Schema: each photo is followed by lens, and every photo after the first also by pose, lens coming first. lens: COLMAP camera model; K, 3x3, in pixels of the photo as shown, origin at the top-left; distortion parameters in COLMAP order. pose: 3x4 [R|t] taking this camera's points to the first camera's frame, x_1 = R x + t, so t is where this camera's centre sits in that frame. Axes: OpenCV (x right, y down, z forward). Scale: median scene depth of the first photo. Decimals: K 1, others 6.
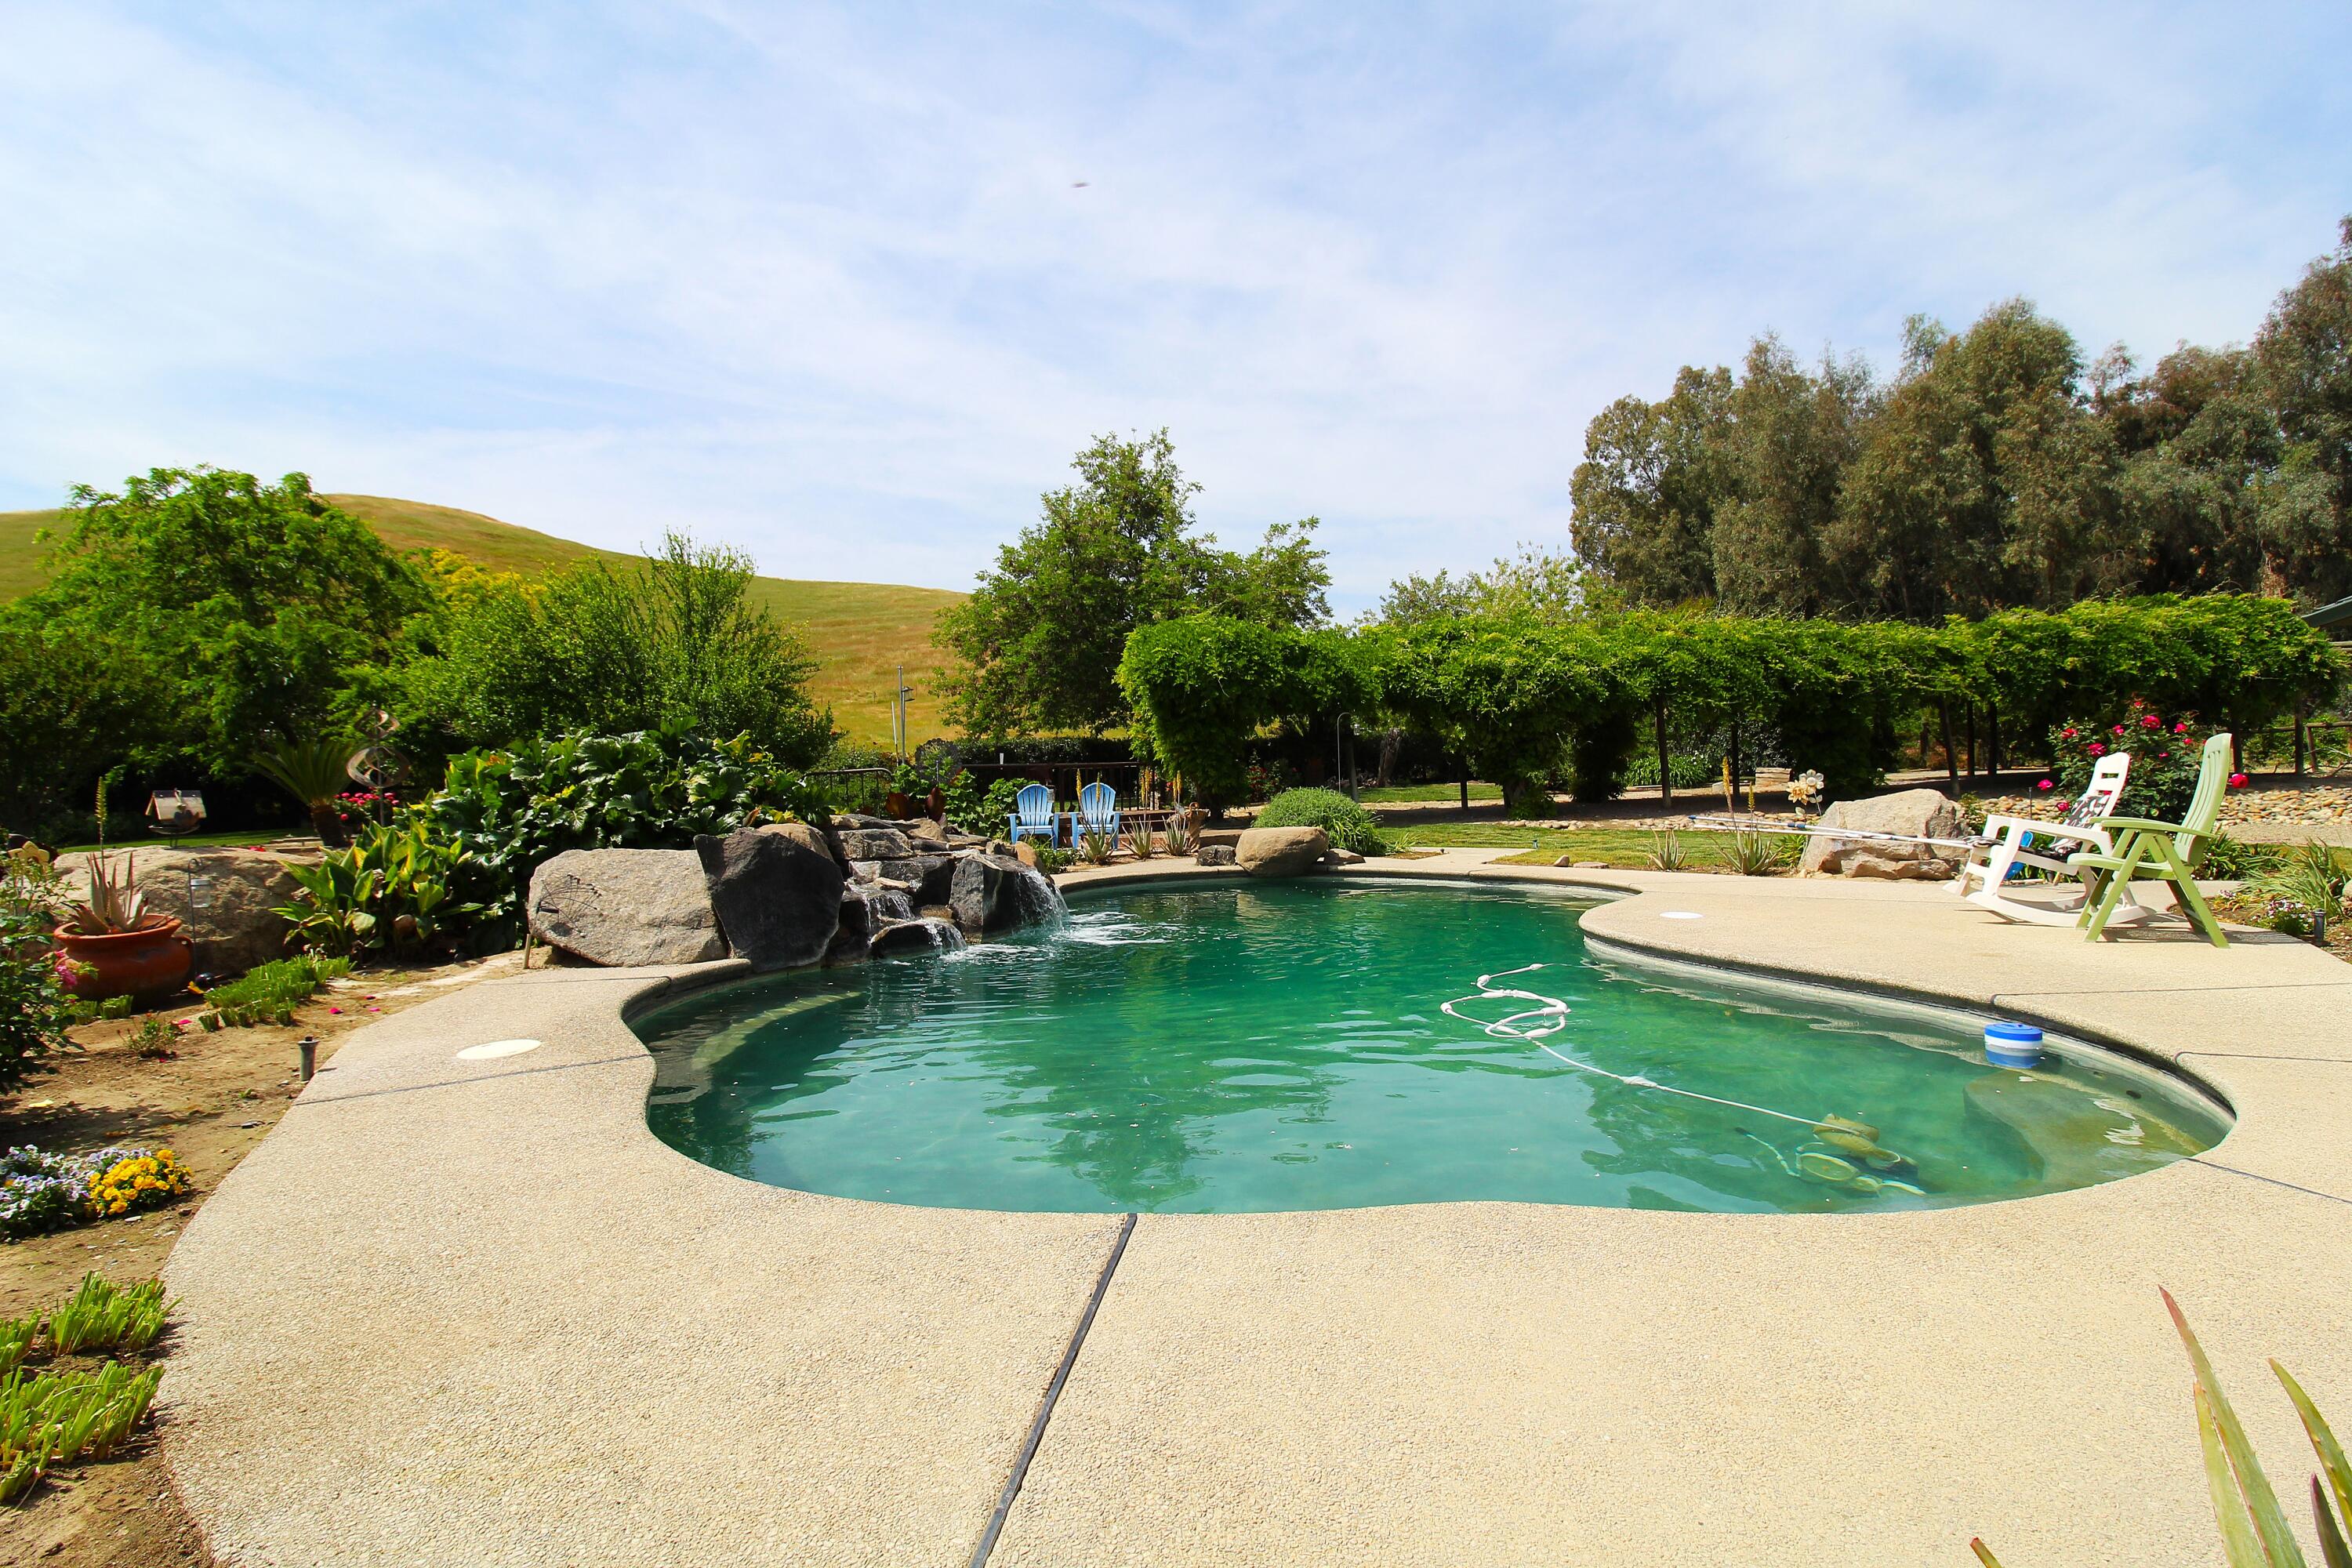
lens RADIAL K [[1092.4, 0, 1189.3], [0, 1092.4, 760.4], [0, 0, 1]] dist [0.002716, -0.015079]
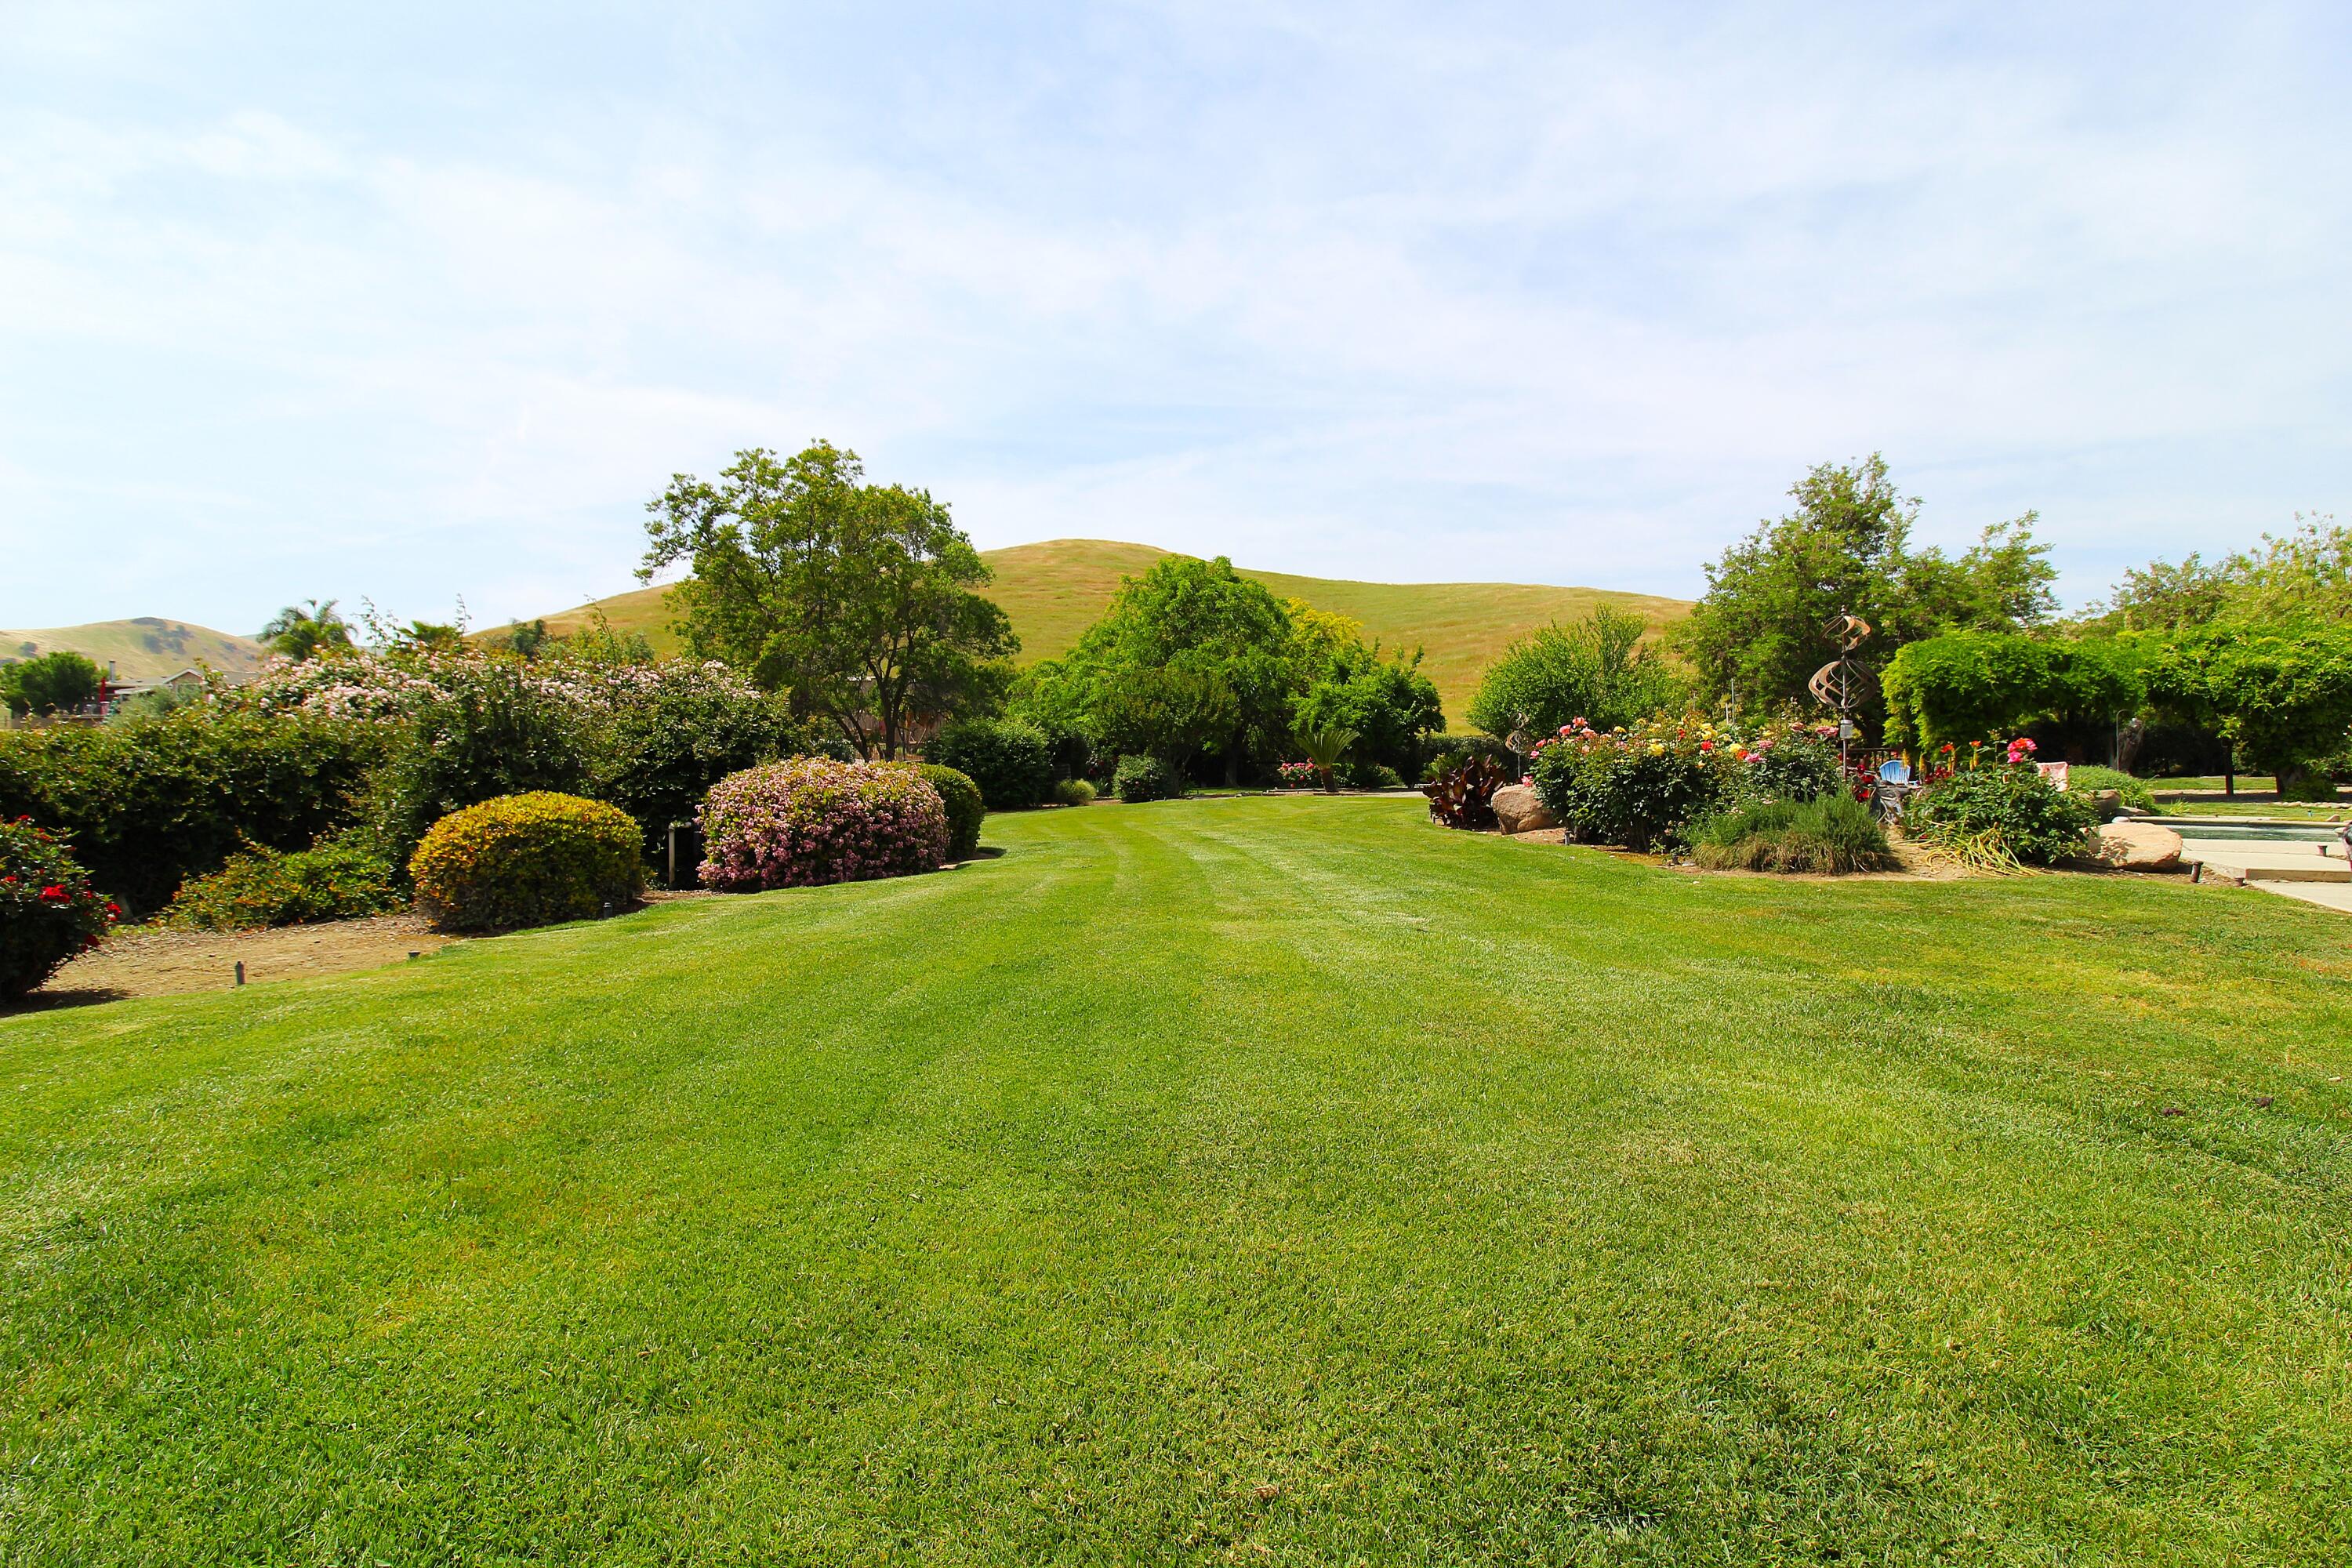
lens RADIAL K [[1092.4, 0, 1189.3], [0, 1092.4, 760.4], [0, 0, 1]] dist [0.002716, -0.015079]
pose [[0.874678, 0.015716, -0.484449, -0.080233], [-0.012311, 0.999872, 0.010209, 0.006971], [0.484548, -0.002966, 0.874760, -0.267183]]
